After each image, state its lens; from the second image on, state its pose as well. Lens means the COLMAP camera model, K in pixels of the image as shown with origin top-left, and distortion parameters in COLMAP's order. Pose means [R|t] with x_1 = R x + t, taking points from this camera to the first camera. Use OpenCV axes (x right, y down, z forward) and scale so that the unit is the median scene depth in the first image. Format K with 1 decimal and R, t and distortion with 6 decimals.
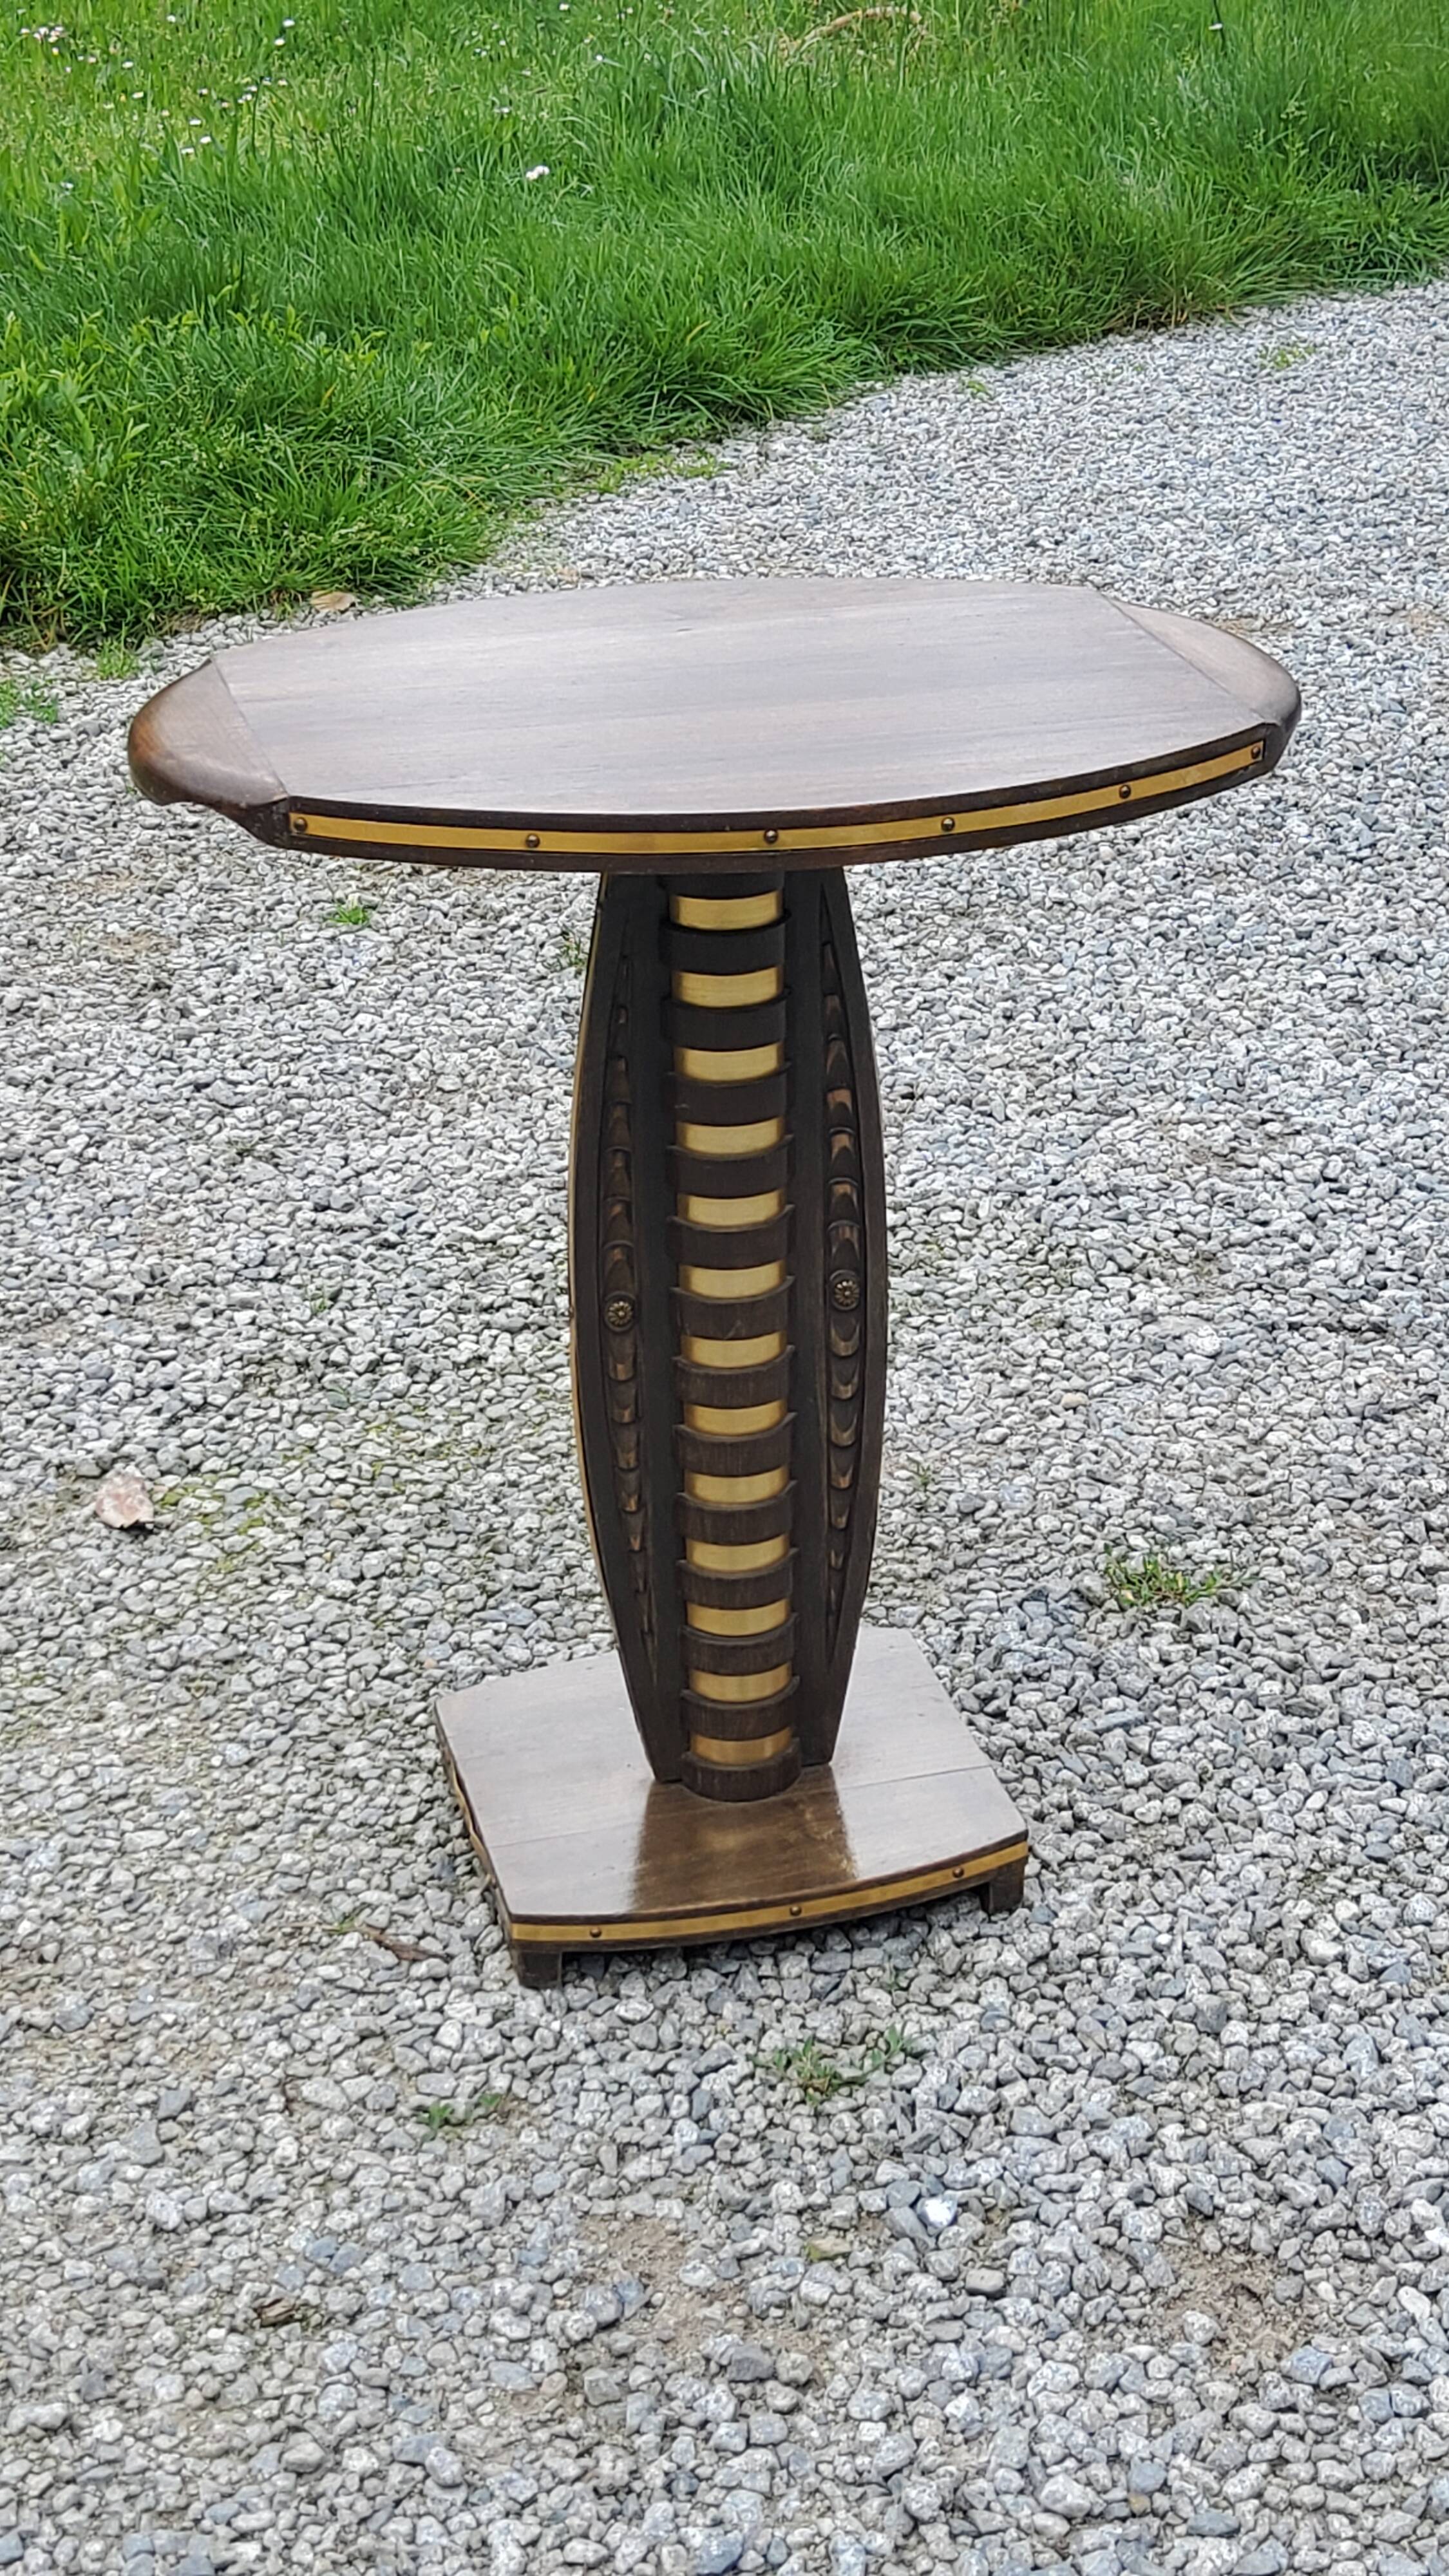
lens RADIAL K [[3853.6, 0, 756.6], [0, 3853.6, 1255.5], [0, 0, 1]] dist [0.112310, 0.000000]
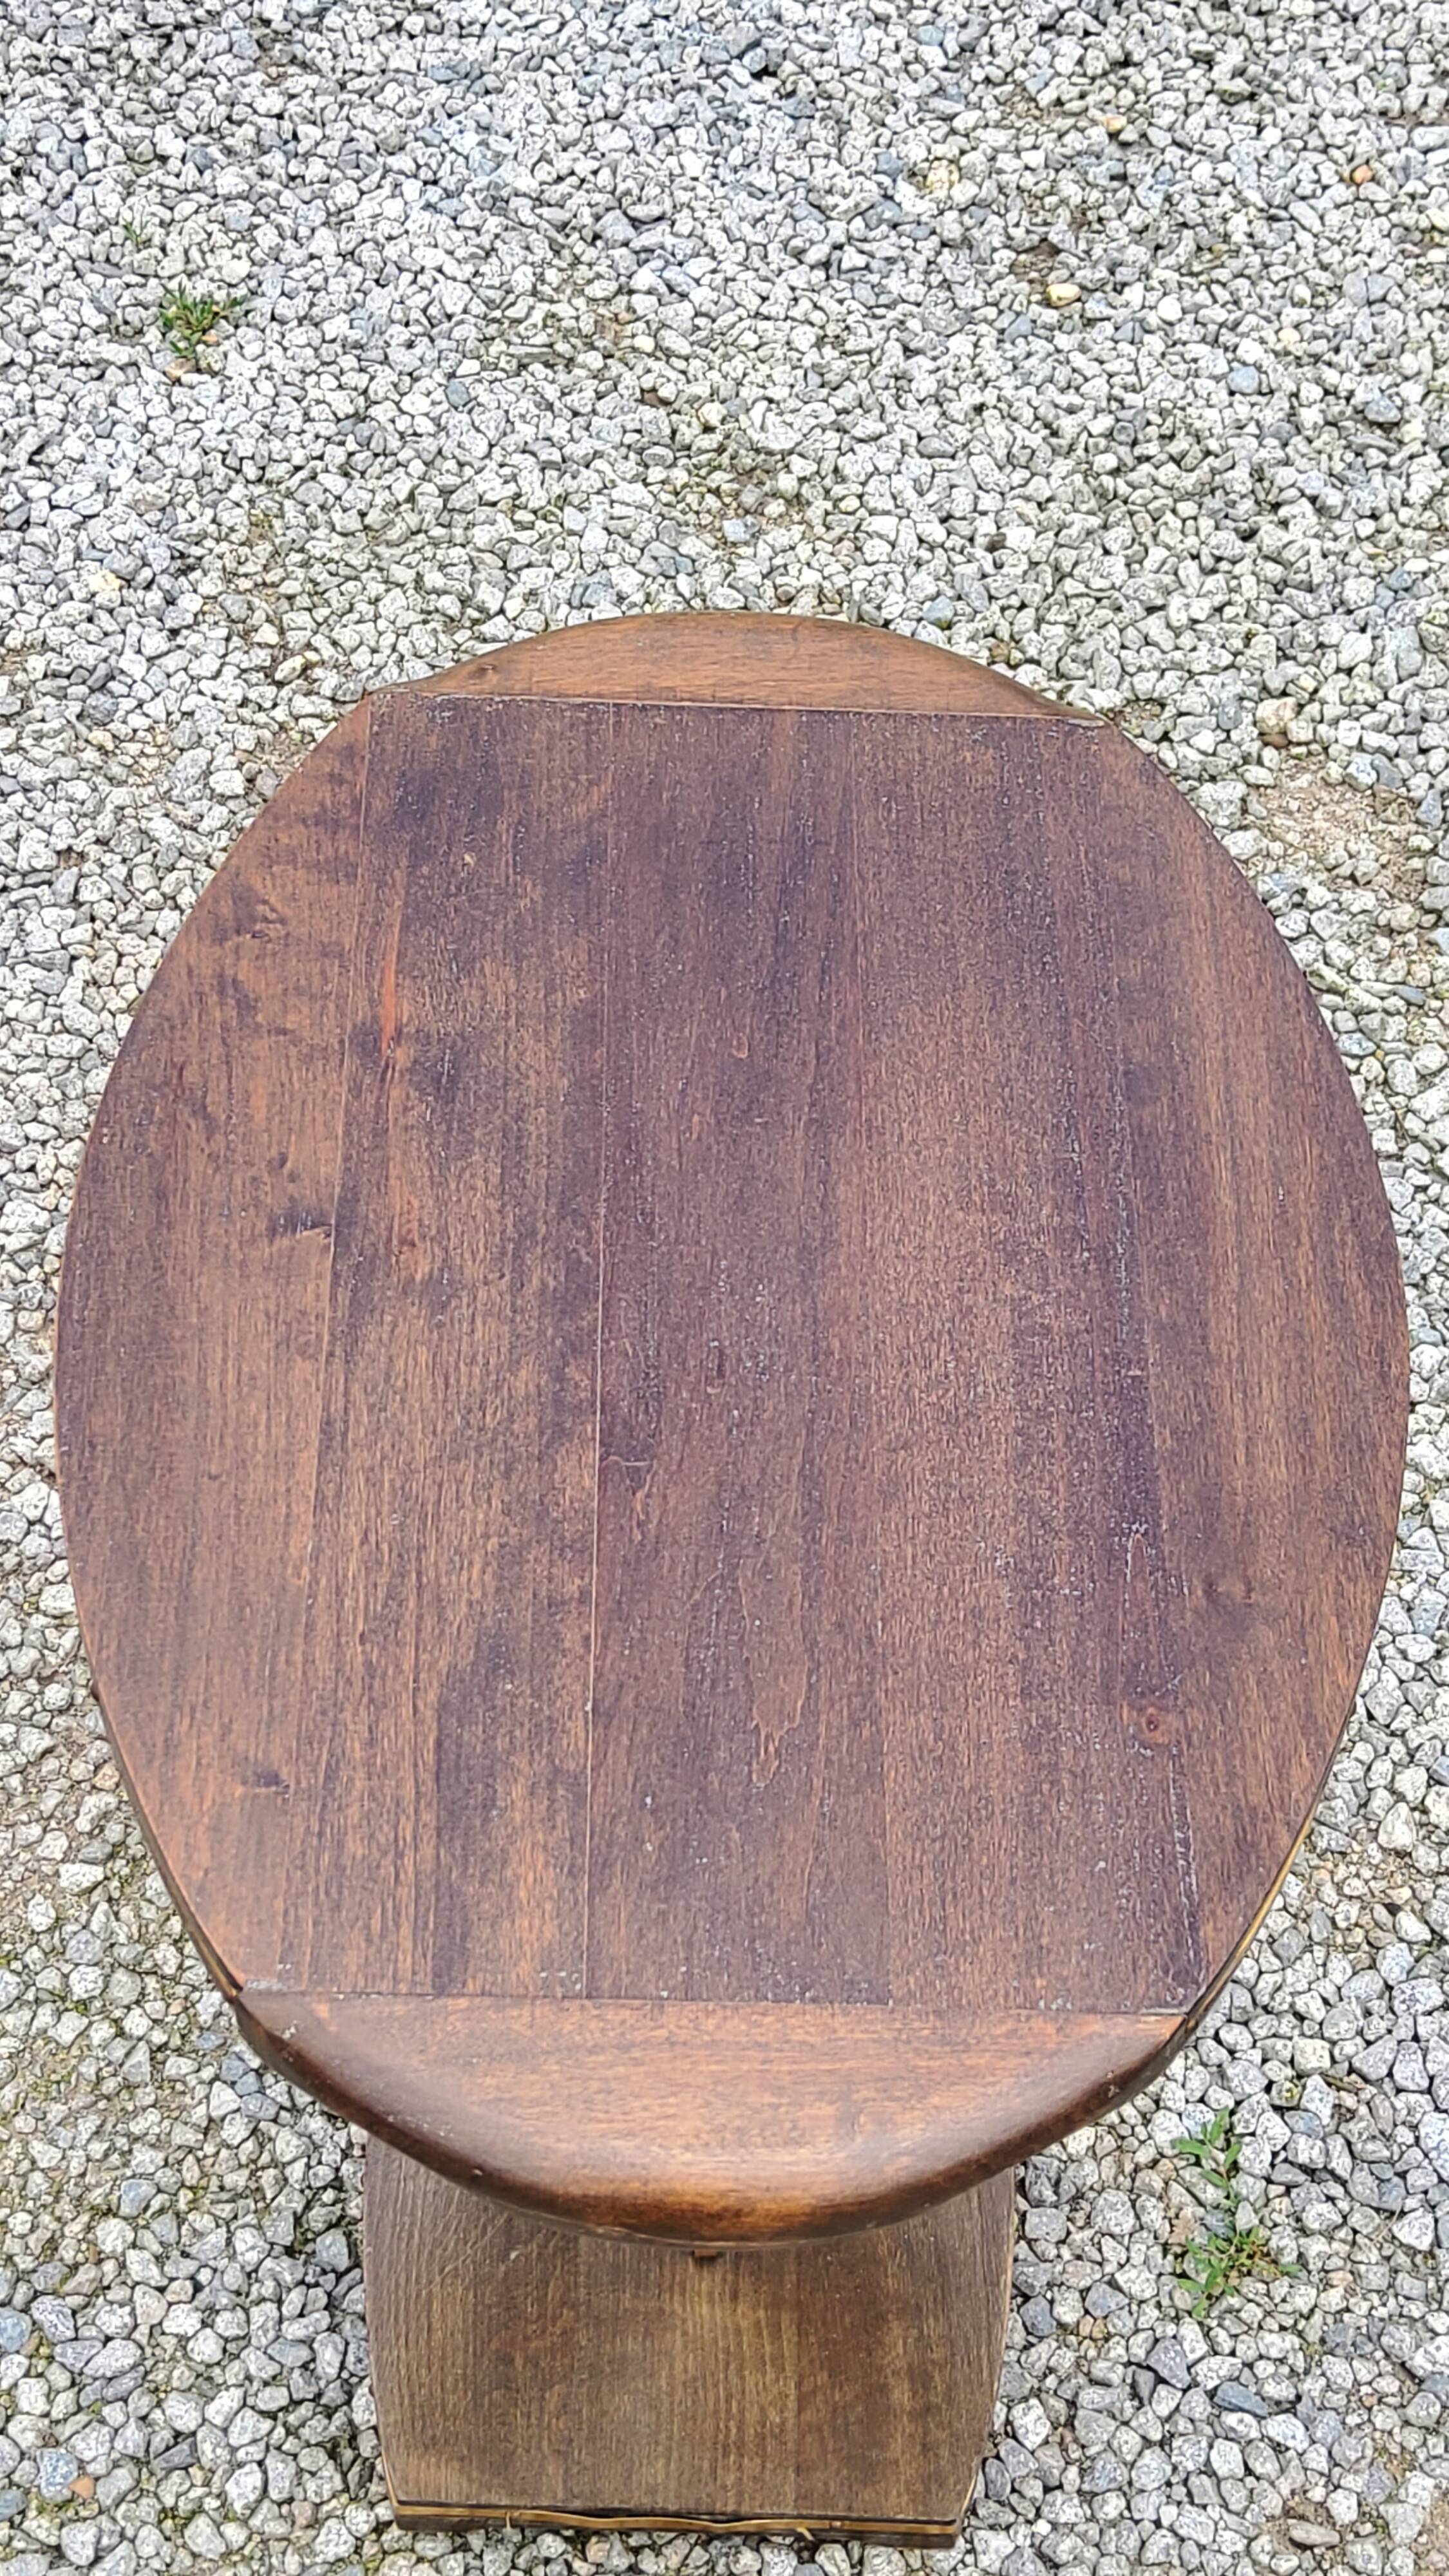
lens RADIAL K [[3853.6, 0, 758.4], [0, 3853.6, 1285.0], [0, 0, 1]] dist [0.112310, 0.000000]
pose [[0.281914, -0.761912, 0.583108, -0.309758], [0.370259, 0.647075, 0.666485, -0.470594], [-0.885117, 0.028010, 0.464524, 0.621856]]
